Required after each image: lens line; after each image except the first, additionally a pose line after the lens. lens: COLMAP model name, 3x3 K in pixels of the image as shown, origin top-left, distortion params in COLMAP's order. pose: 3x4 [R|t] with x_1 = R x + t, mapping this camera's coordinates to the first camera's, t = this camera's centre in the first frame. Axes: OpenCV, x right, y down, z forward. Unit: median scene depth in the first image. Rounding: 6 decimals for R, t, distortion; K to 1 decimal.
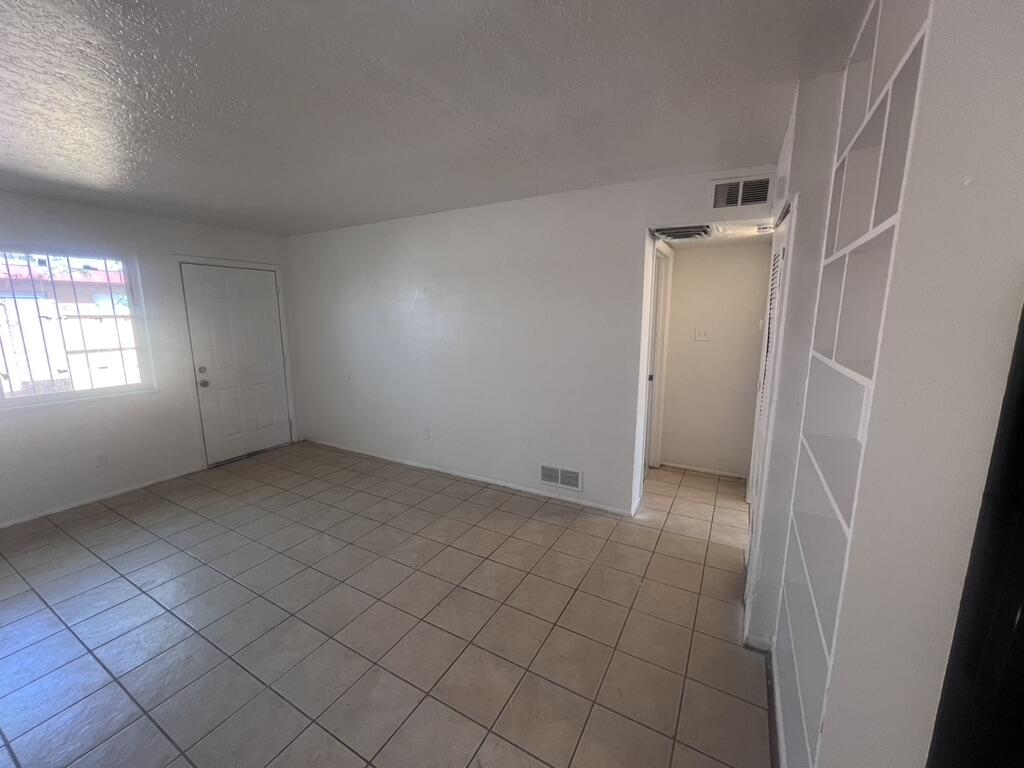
lens RADIAL K [[409.2, 0, 510.0], [0, 409.2, 384.8], [0, 0, 1]] dist [-0.001946, 0.000544]
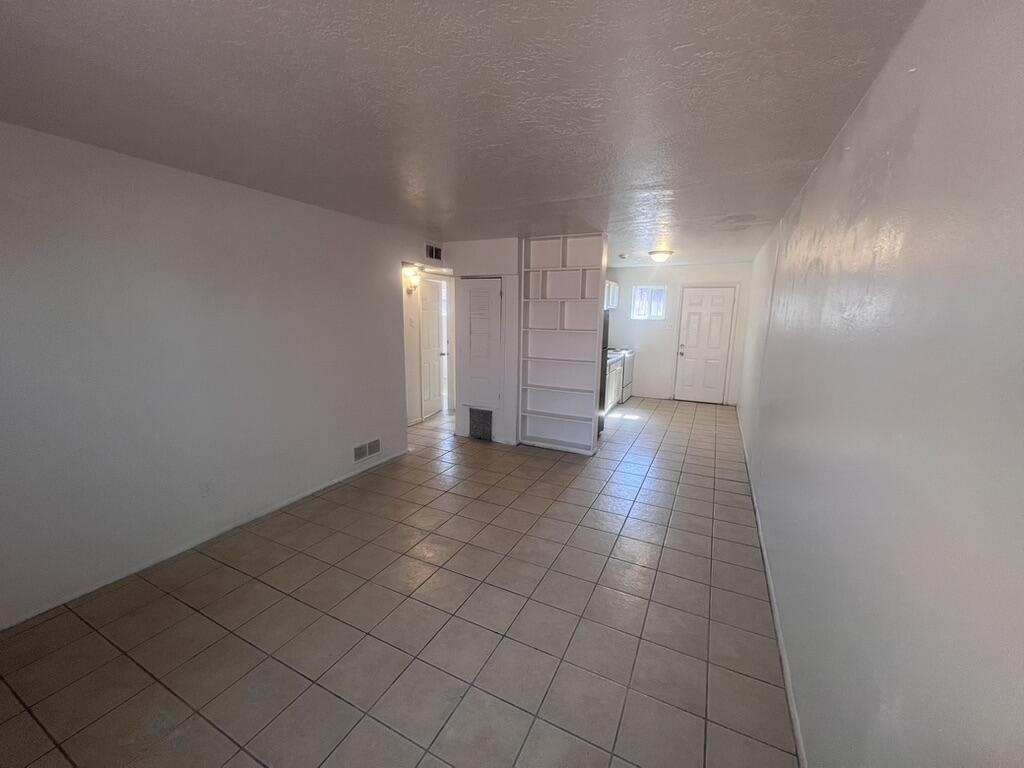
lens RADIAL K [[409.2, 0, 510.0], [0, 409.2, 384.8], [0, 0, 1]] dist [-0.001946, 0.000544]
pose [[-0.052193, -0.168267, 0.984359, -1.091464], [0.159316, 0.971675, 0.174546, -0.108792], [-0.985847, 0.165934, -0.023907, 0.604098]]
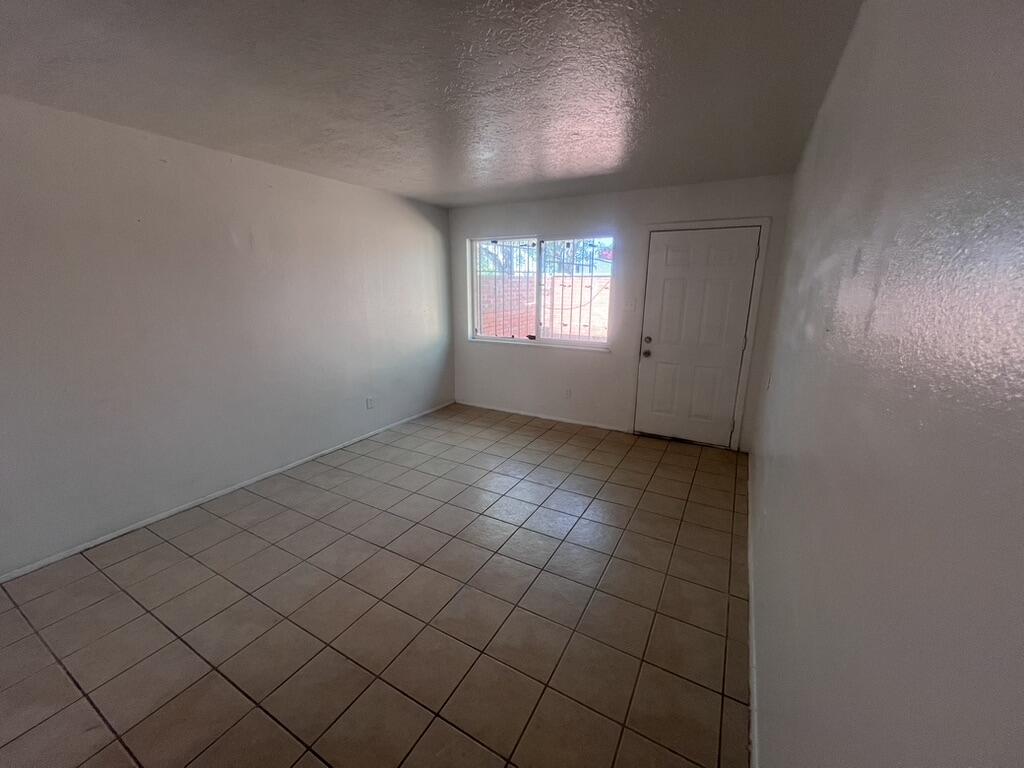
lens RADIAL K [[409.2, 0, 510.0], [0, 409.2, 384.8], [0, 0, 1]] dist [-0.001946, 0.000544]
pose [[0.002281, 0.242786, -0.970077, 0.309727], [-0.177313, 0.954806, 0.238547, -0.136974], [0.984152, 0.171463, 0.045227, 0.791015]]
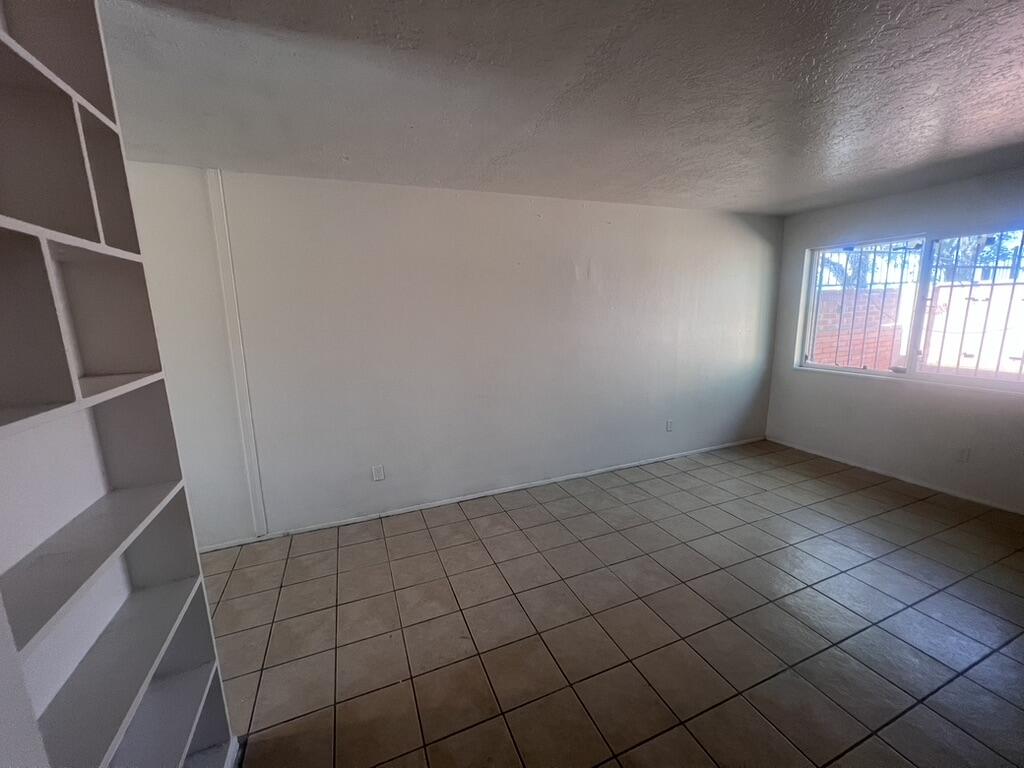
lens RADIAL K [[409.2, 0, 510.0], [0, 409.2, 384.8], [0, 0, 1]] dist [-0.001946, 0.000544]
pose [[-0.617528, 0.164815, -0.769087, 0.329049], [-0.107514, 0.950934, 0.290112, -0.130847], [0.779166, 0.261840, -0.569509, 0.727418]]
